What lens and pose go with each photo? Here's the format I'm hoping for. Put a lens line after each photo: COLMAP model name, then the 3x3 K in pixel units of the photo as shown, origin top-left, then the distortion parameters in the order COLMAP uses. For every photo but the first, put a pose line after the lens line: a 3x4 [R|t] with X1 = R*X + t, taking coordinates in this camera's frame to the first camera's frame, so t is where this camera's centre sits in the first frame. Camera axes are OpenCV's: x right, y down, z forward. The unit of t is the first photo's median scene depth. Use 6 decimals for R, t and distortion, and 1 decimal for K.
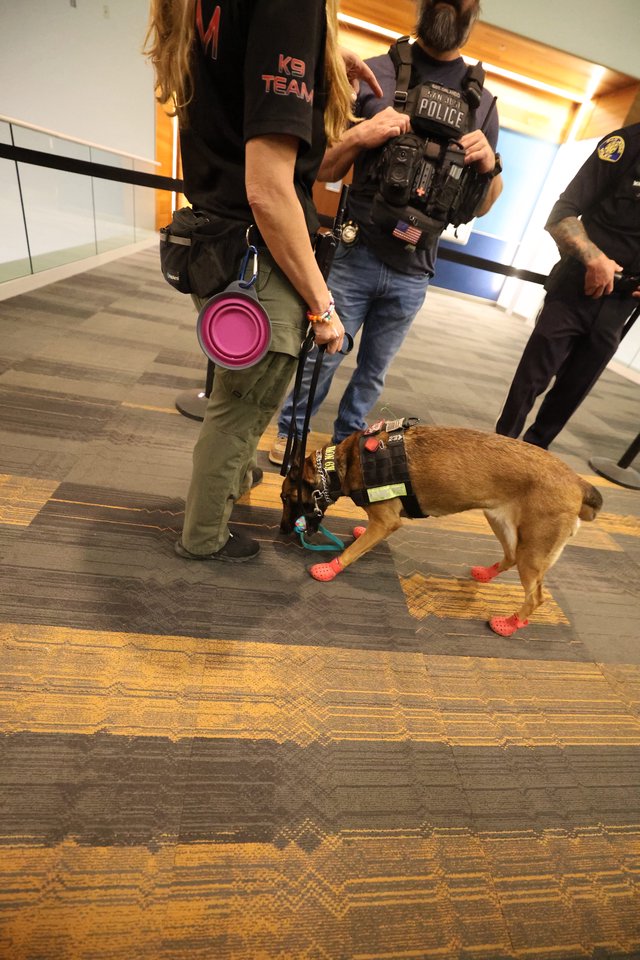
lens RADIAL K [[419.0, 0, 316.5], [0, 419.0, 481.8], [0, 0, 1]] dist [-0.030837, 0.009629]
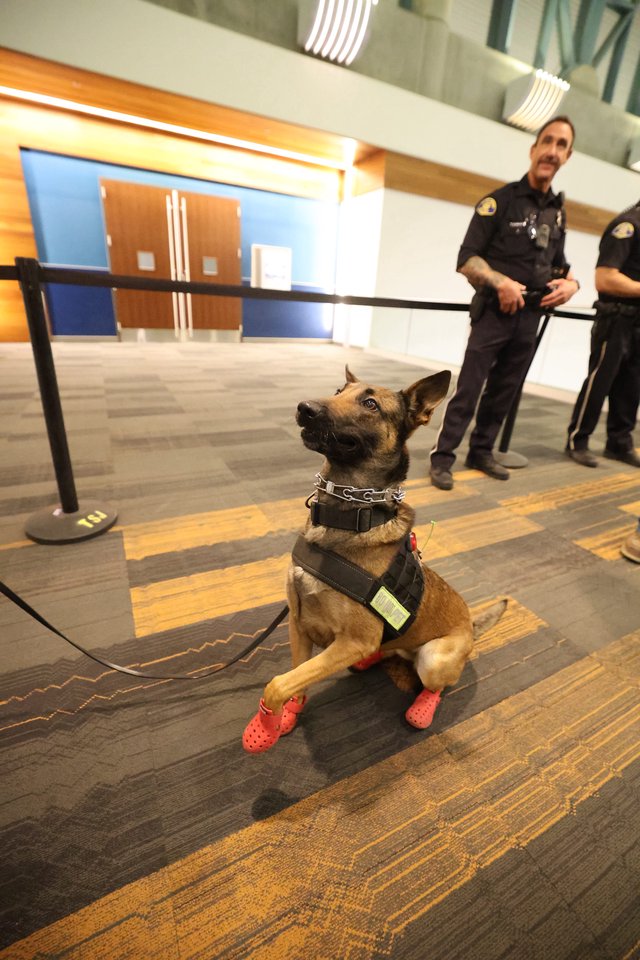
lens RADIAL K [[419.0, 0, 325.5], [0, 419.0, 478.2], [0, 0, 1]] dist [-0.030837, 0.009629]
pose [[0.911743, -0.289918, 0.290983, -0.038879], [0.325701, 0.941904, -0.082069, -0.073980], [-0.250285, 0.169600, 0.953202, 0.207980]]
